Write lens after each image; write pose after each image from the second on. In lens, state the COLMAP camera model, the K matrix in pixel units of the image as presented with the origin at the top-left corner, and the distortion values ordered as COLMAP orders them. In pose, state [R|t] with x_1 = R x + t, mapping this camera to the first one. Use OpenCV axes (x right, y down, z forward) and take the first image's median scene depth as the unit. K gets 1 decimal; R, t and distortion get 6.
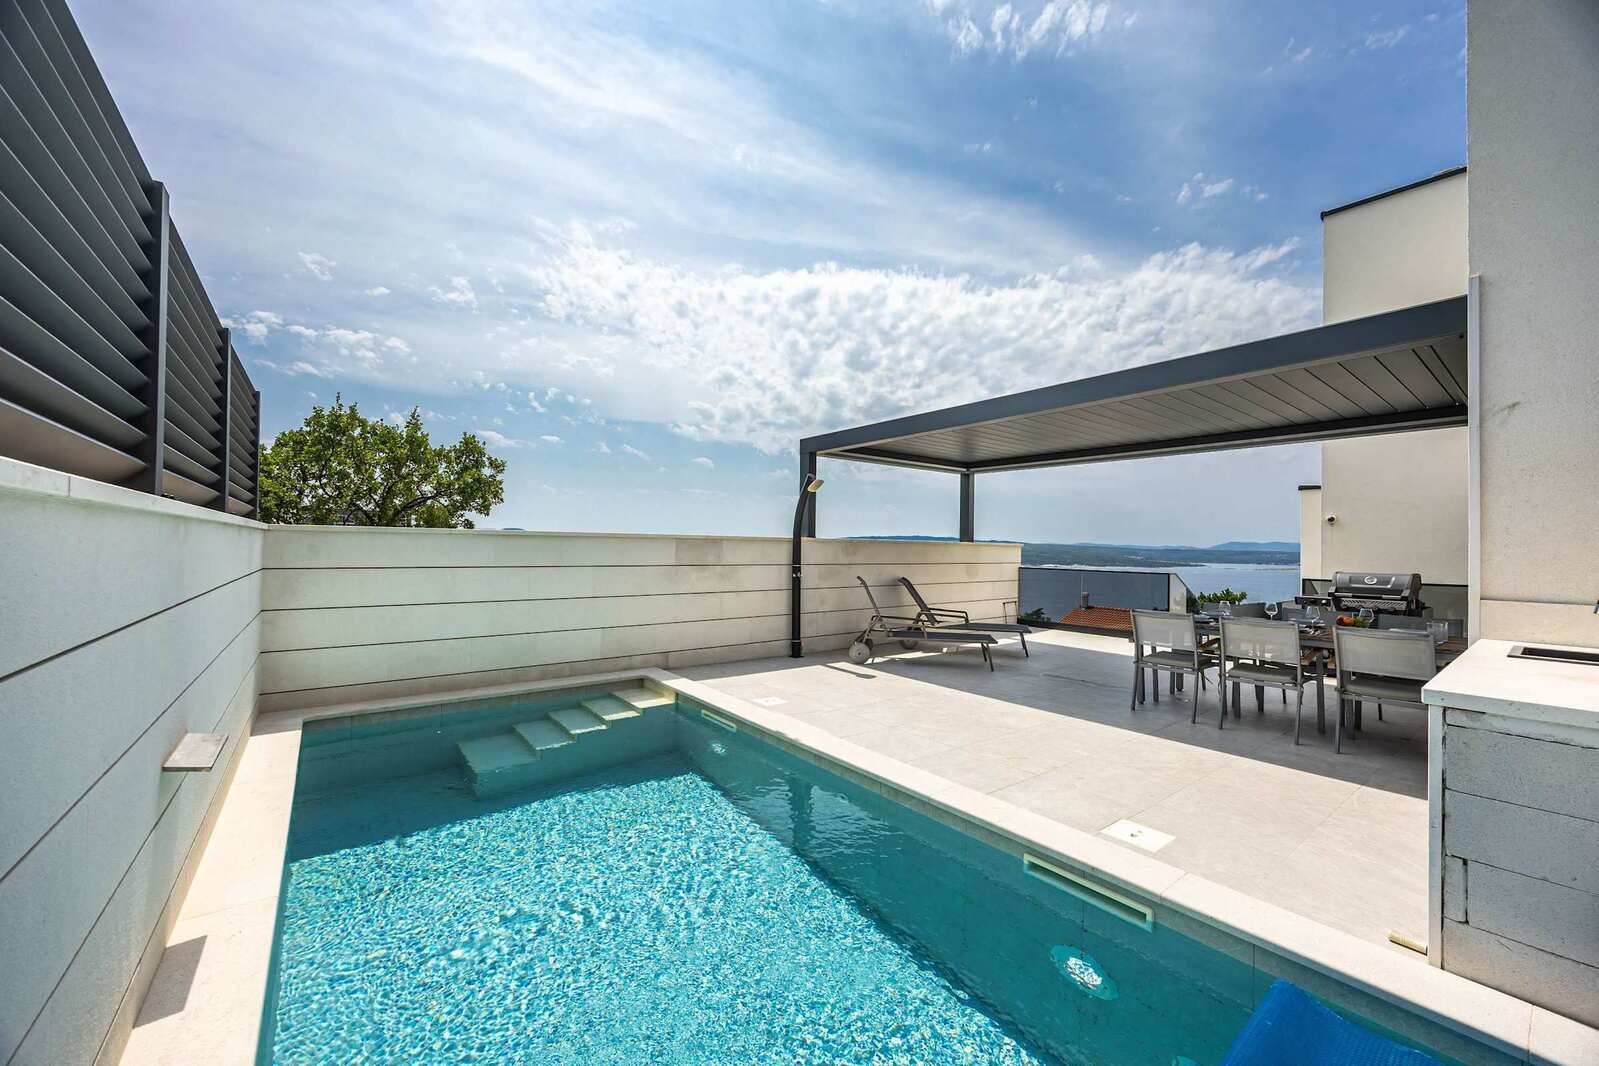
lens RADIAL K [[608.8, 0, 794.4], [0, 608.8, 537.1], [0, 0, 1]] dist [0.000904, -0.000402]
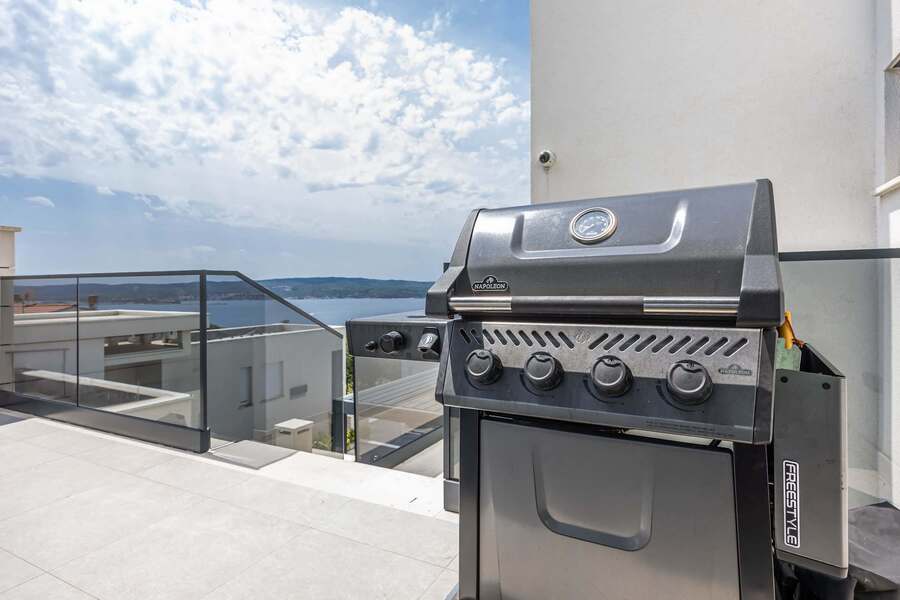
lens RADIAL K [[474.6, 0, 451.6], [0, 474.6, 290.3], [0, 0, 1]] dist [0.003862, 0.000916]
pose [[0.908764, -0.026126, 0.416492, 0.568800], [0.015616, 0.999468, 0.028622, 0.058913], [-0.417018, -0.019507, 0.908689, 0.594496]]
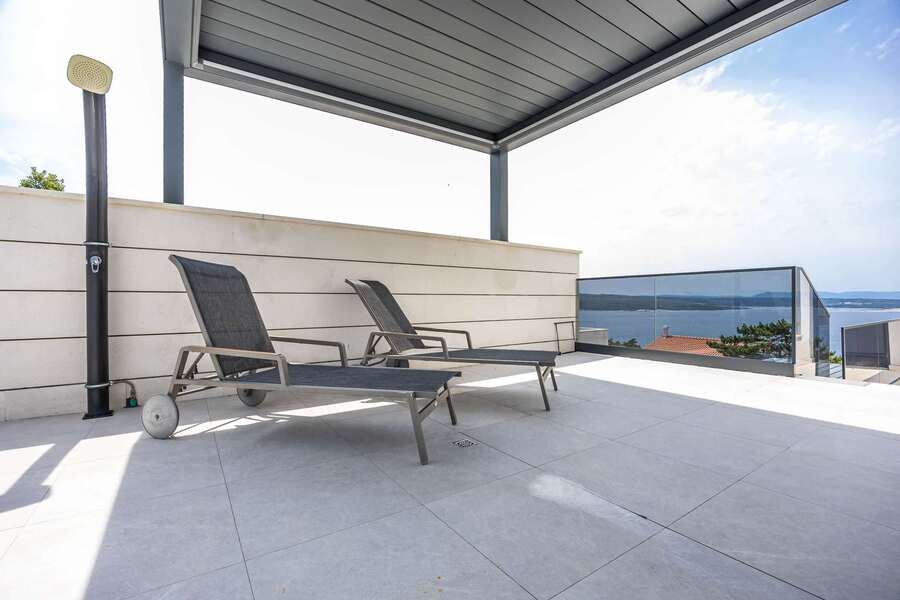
lens RADIAL K [[394.6, 0, 452.3], [0, 394.6, 302.3], [0, 0, 1]] dist [-0.005499, -0.000196]
pose [[0.998524, -0.018495, -0.051066, 0.252682], [0.019384, 0.999668, 0.016973, 0.074148], [0.050735, -0.017938, 0.998551, 0.515800]]
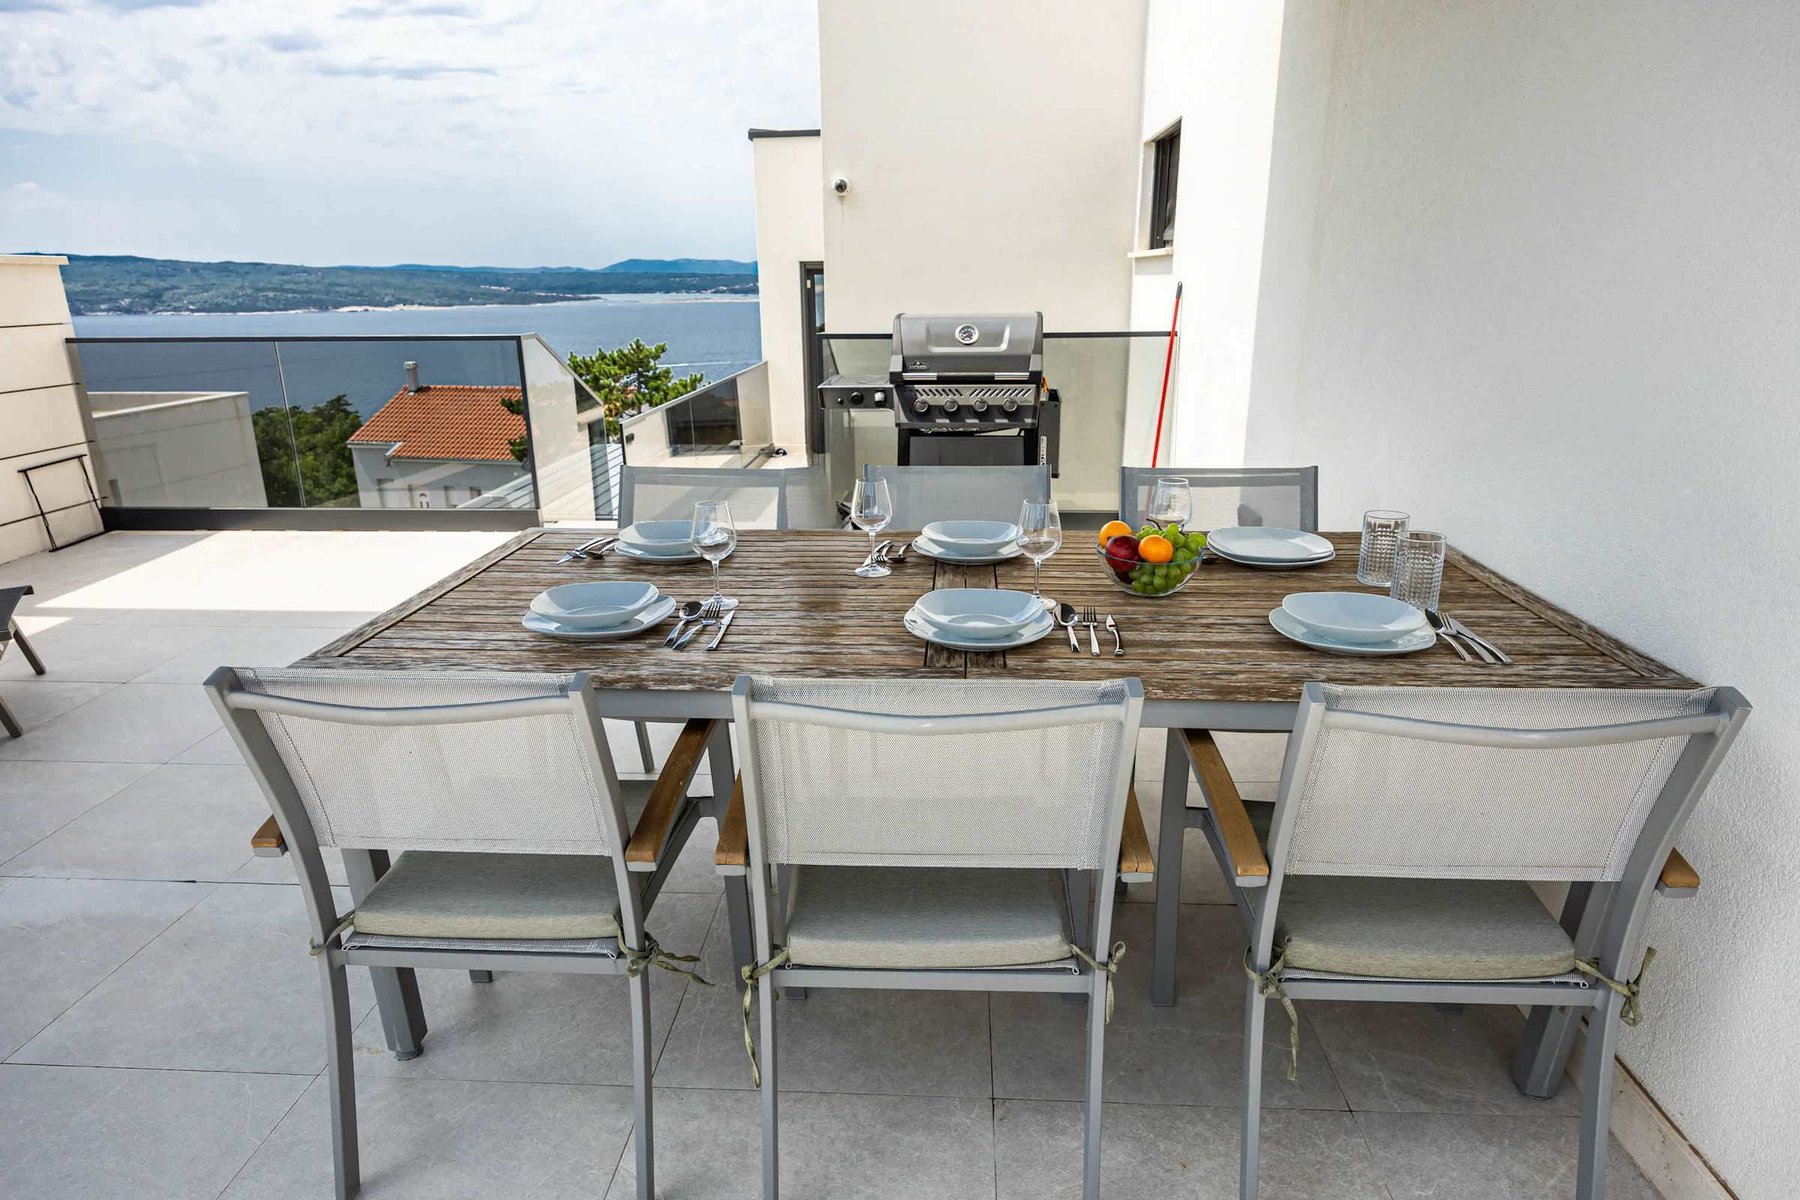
lens RADIAL K [[1044.5, 0, 896.6], [0, 1044.5, 601.0], [0, 0, 1]] dist [0.000758, -0.000897]
pose [[0.652823, -0.244949, 0.716814, 0.259978], [0.006093, 0.947943, 0.318382, 0.012563], [-0.757486, -0.203479, 0.620332, 0.389403]]
